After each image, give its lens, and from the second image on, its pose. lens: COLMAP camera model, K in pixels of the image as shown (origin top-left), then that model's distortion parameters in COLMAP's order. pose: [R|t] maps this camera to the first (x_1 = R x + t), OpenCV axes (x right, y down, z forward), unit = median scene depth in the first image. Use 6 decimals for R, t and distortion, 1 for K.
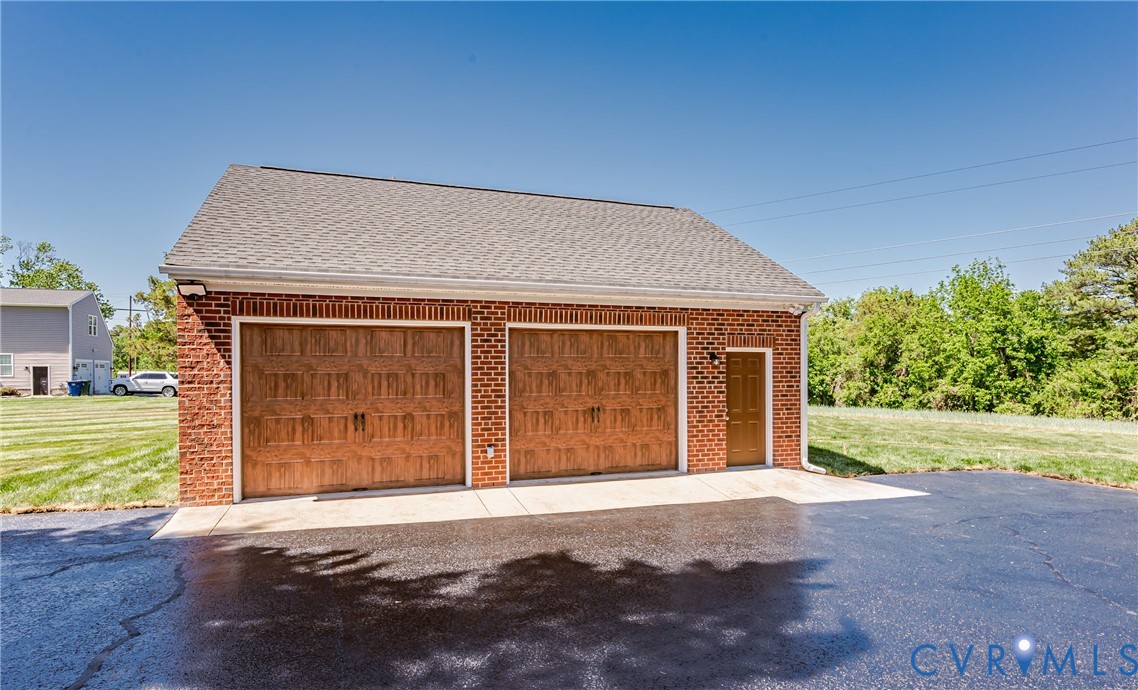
lens RADIAL K [[586.4, 0, 567.8], [0, 586.4, 374.2], [0, 0, 1]] dist [0.000323, -0.000076]
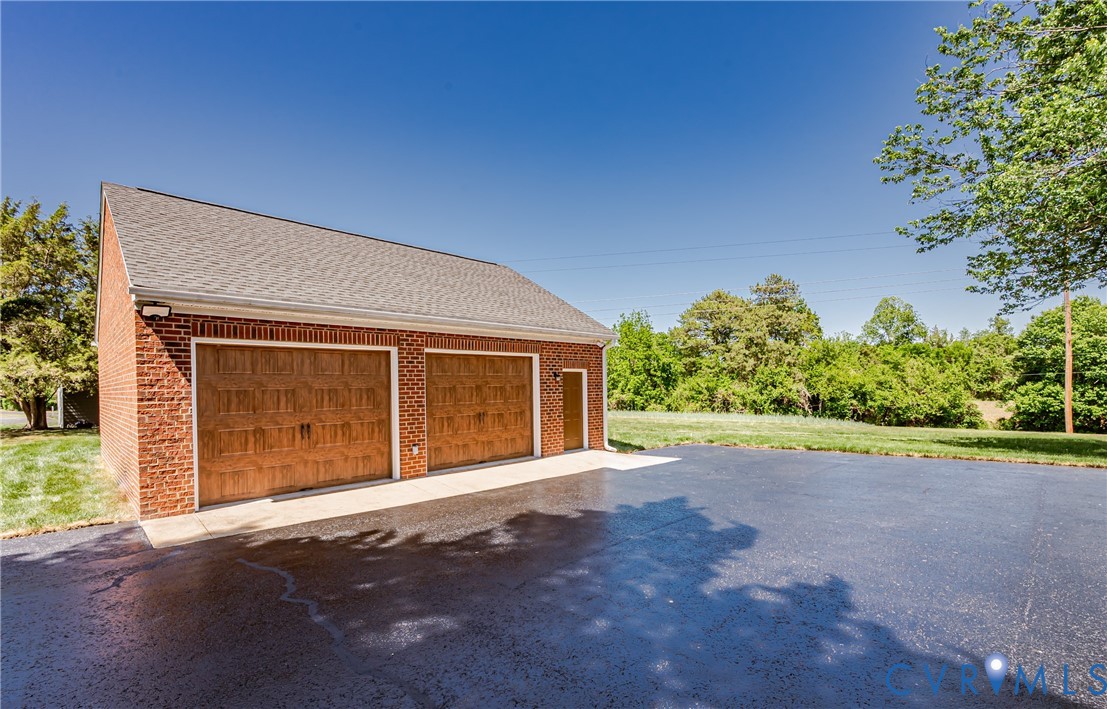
lens RADIAL K [[469.7, 0, 536.0], [0, 469.7, 388.3], [0, 0, 1]] dist [0.001421, 0.000092]
pose [[0.912801, -0.011329, 0.408247, -0.307101], [0.011715, 0.999930, 0.001554, 0.000501], [-0.408236, 0.003364, 0.912870, -0.035231]]
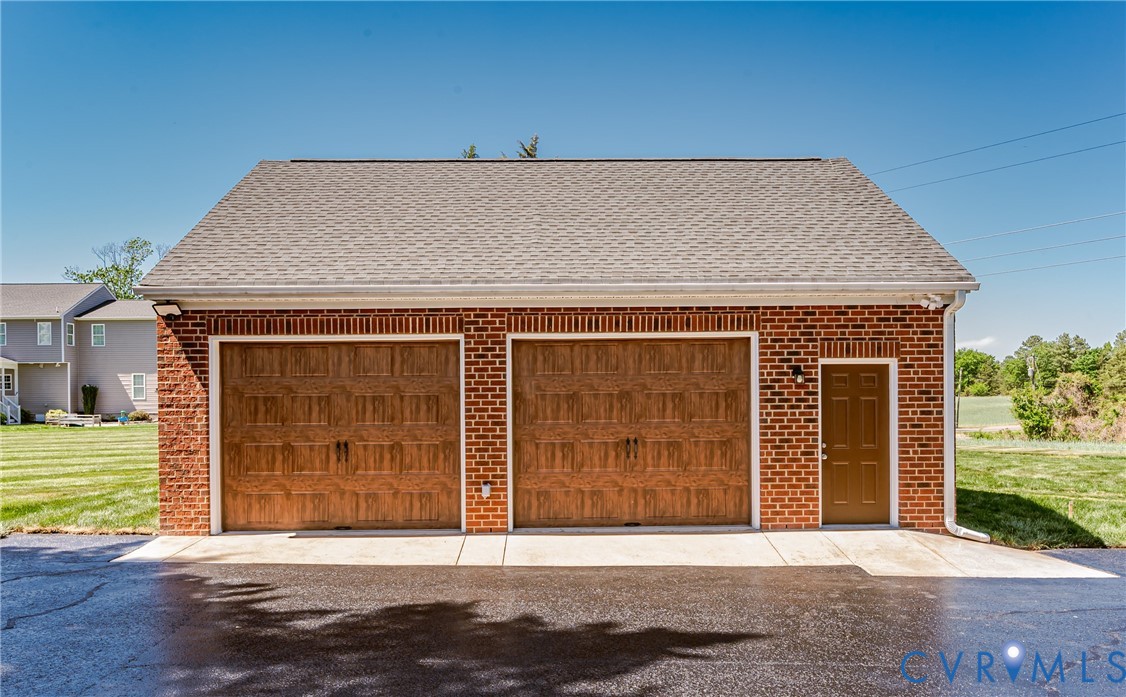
lens RADIAL K [[836.6, 0, 563.7], [0, 836.6, 394.6], [0, 0, 1]] dist [-0.003785, -0.002065]
pose [[0.951299, -0.003228, -0.308253, 0.336191], [0.003028, 0.999995, -0.001128, -0.001202], [0.308255, 0.000140, 0.951304, -0.088046]]
